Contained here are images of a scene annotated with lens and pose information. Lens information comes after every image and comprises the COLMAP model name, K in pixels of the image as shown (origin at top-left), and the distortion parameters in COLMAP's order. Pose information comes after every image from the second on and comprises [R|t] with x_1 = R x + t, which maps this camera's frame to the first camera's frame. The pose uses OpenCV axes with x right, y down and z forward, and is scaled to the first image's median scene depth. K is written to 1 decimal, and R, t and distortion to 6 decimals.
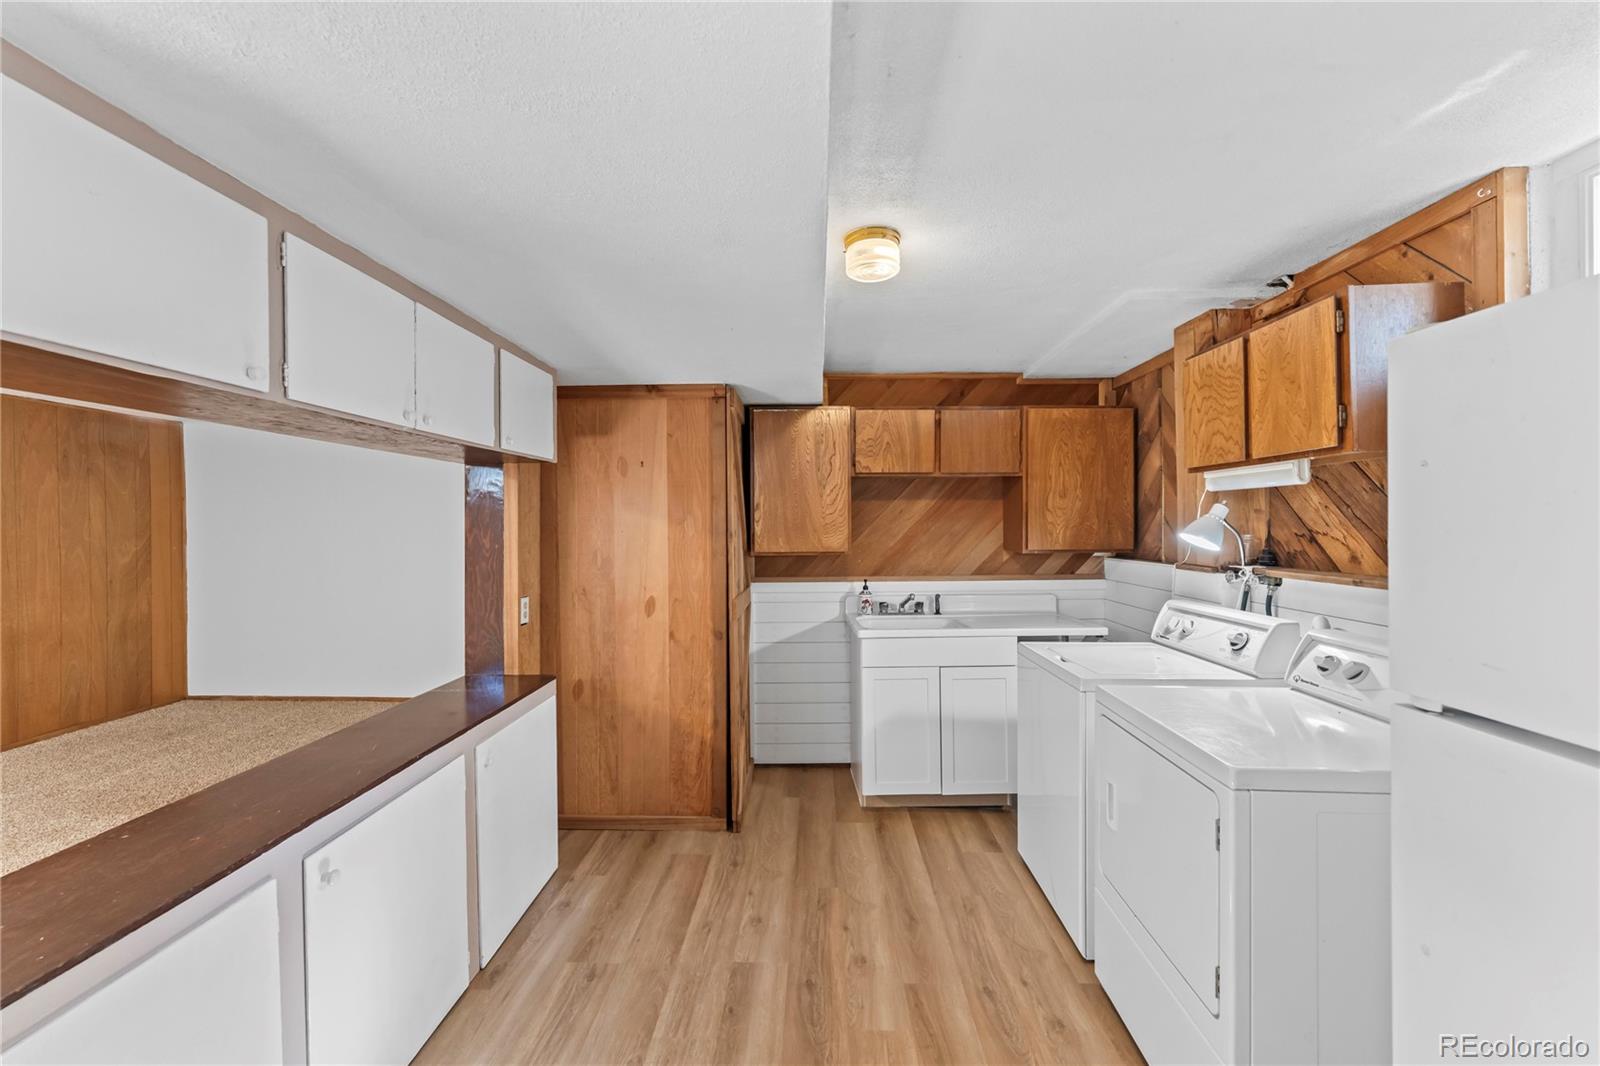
lens RADIAL K [[647.6, 0, 804.0], [0, 647.6, 529.5], [0, 0, 1]] dist [-0.003223, 0.000066]
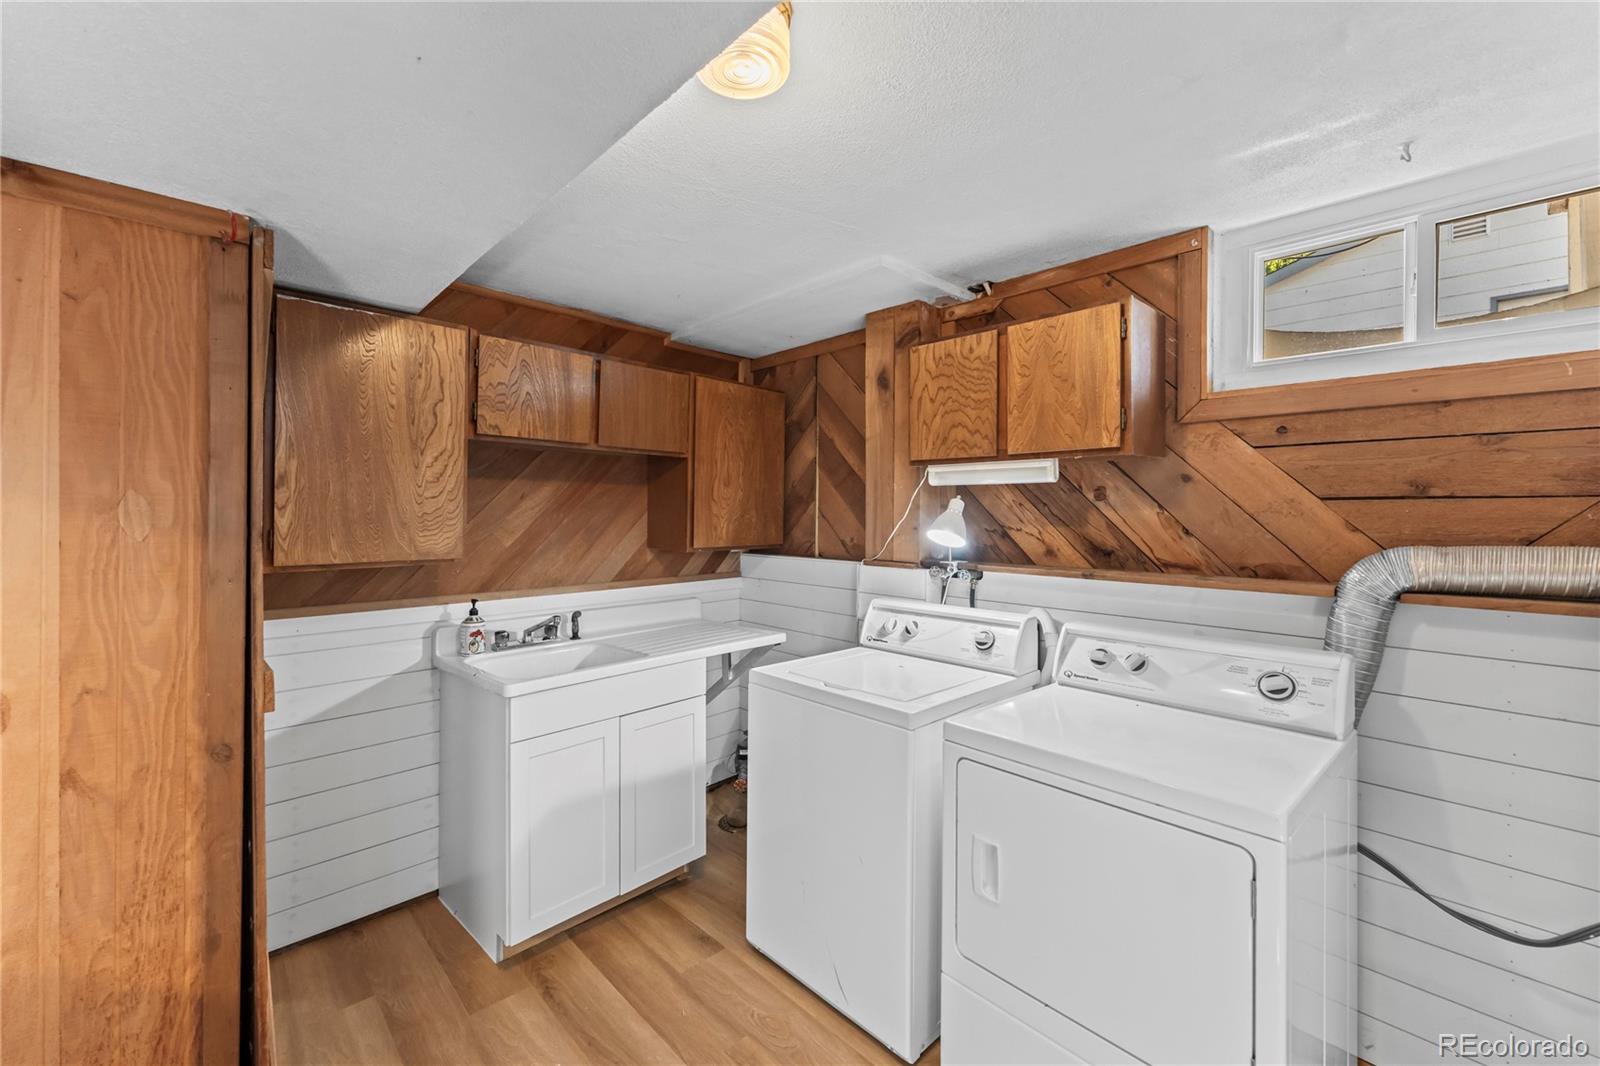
lens RADIAL K [[647.6, 0, 788.3], [0, 647.6, 515.0], [0, 0, 1]] dist [-0.003223, 0.000066]
pose [[0.708761, 0.009396, 0.705386, -0.170654], [-0.004992, 0.999953, -0.008304, -0.004764], [-0.705431, 0.002365, 0.708774, 0.381211]]
